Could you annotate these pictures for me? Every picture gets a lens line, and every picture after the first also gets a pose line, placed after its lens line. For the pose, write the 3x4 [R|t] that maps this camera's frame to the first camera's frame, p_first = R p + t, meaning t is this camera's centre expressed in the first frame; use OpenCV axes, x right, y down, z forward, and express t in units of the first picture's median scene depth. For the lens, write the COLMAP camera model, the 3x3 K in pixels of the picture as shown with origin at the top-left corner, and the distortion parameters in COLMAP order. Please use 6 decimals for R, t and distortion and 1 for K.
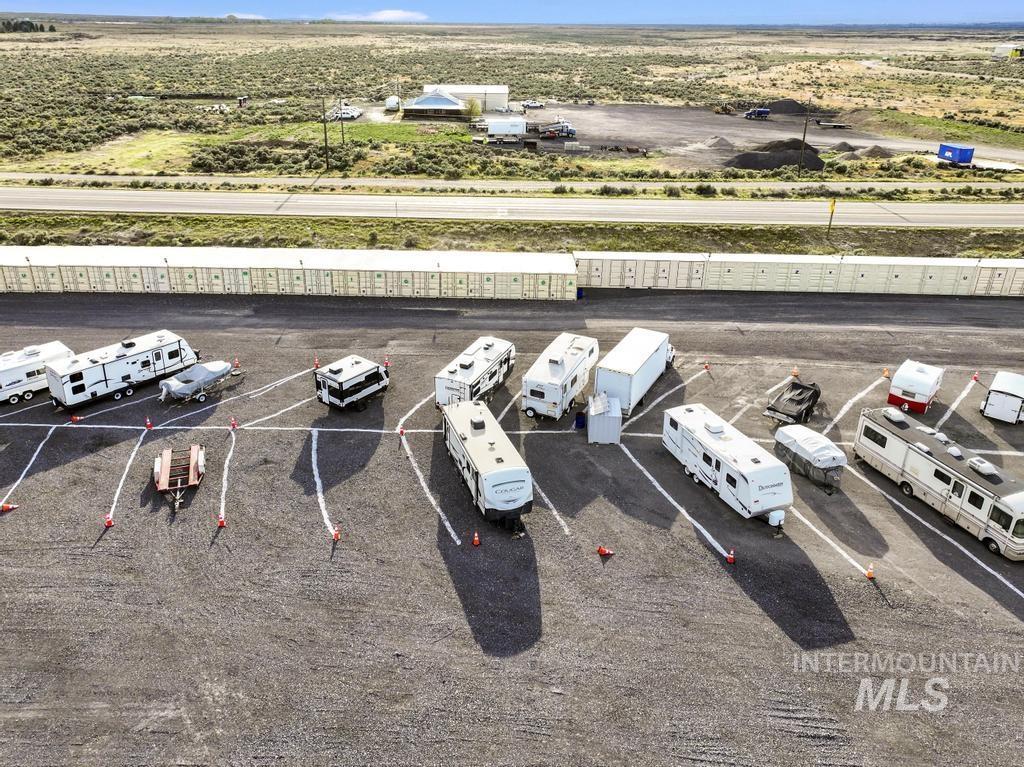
lens RADIAL K [[714.9, 0, 519.5], [0, 714.9, 324.3], [0, 0, 1]] dist [0.007178, 0.010433]
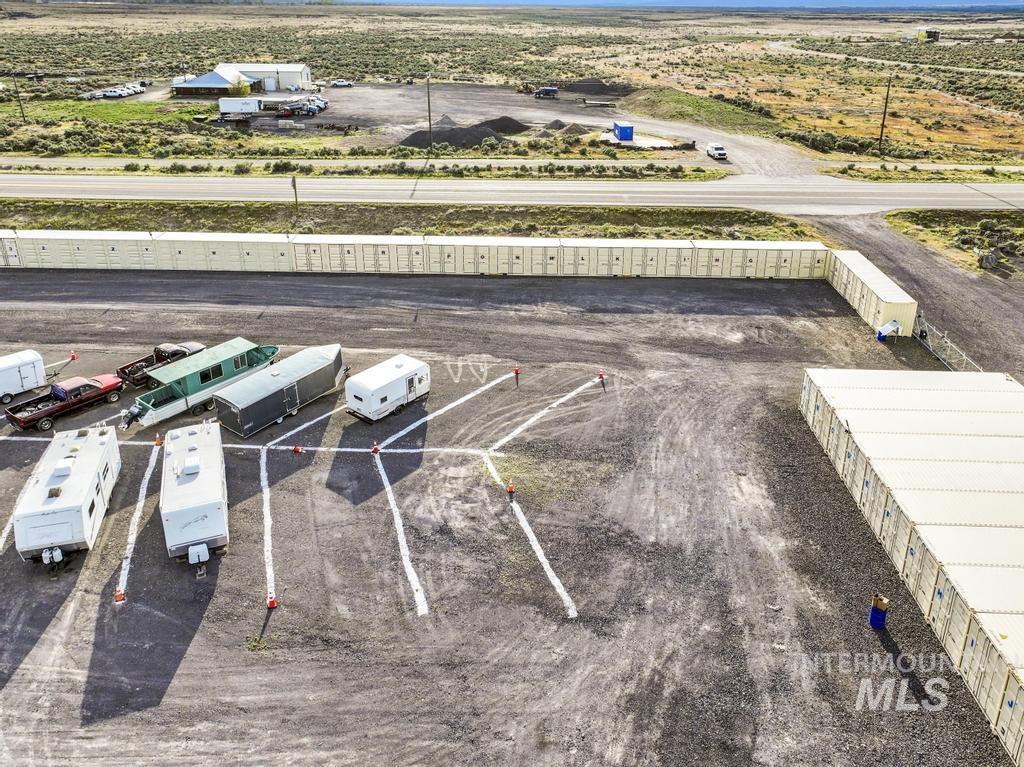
lens RADIAL K [[742.0, 0, 582.2], [0, 742.0, 294.4], [0, 0, 1]] dist [0.004249, 0.012523]
pose [[0.999478, -0.009356, 0.030912, 0.575615], [0.010185, 0.999590, -0.026761, 0.011769], [-0.030649, 0.027062, 0.999164, -0.000603]]
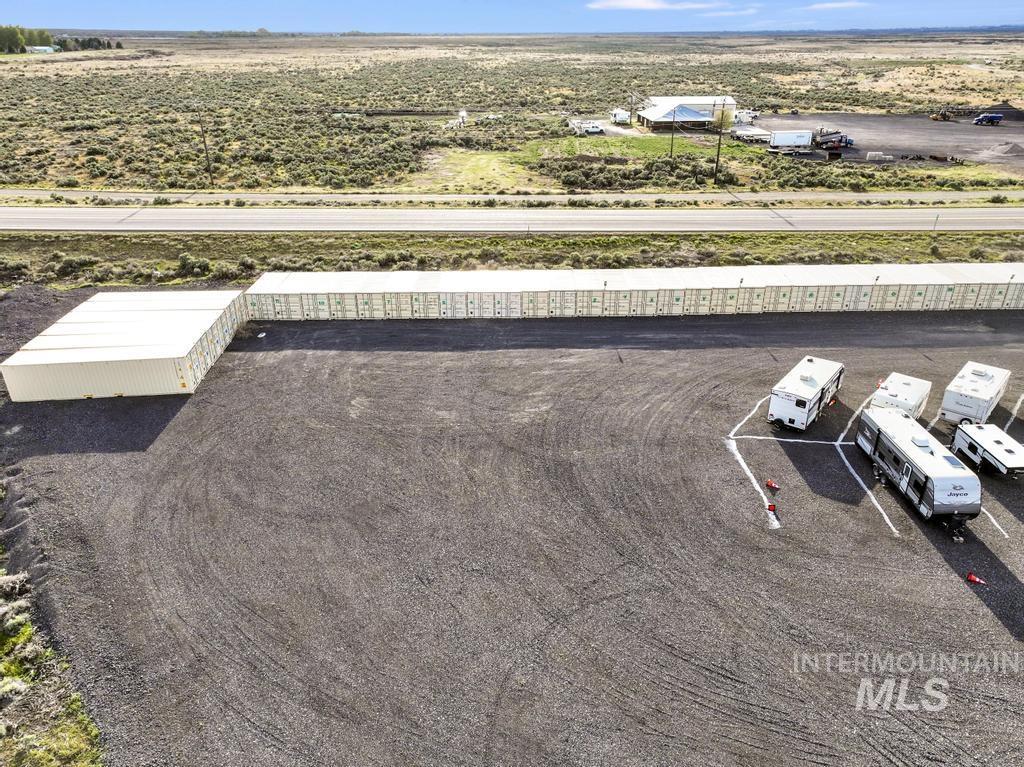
lens RADIAL K [[721.0, 0, 512.0], [0, 721.0, 383.5], [0, 0, 1]] dist [-0.002187, 0.020987]
pose [[0.999263, -0.027318, 0.026957, -0.589567], [0.025835, 0.998210, 0.053937, -0.006412], [-0.028382, -0.053201, 0.998180, 0.015641]]
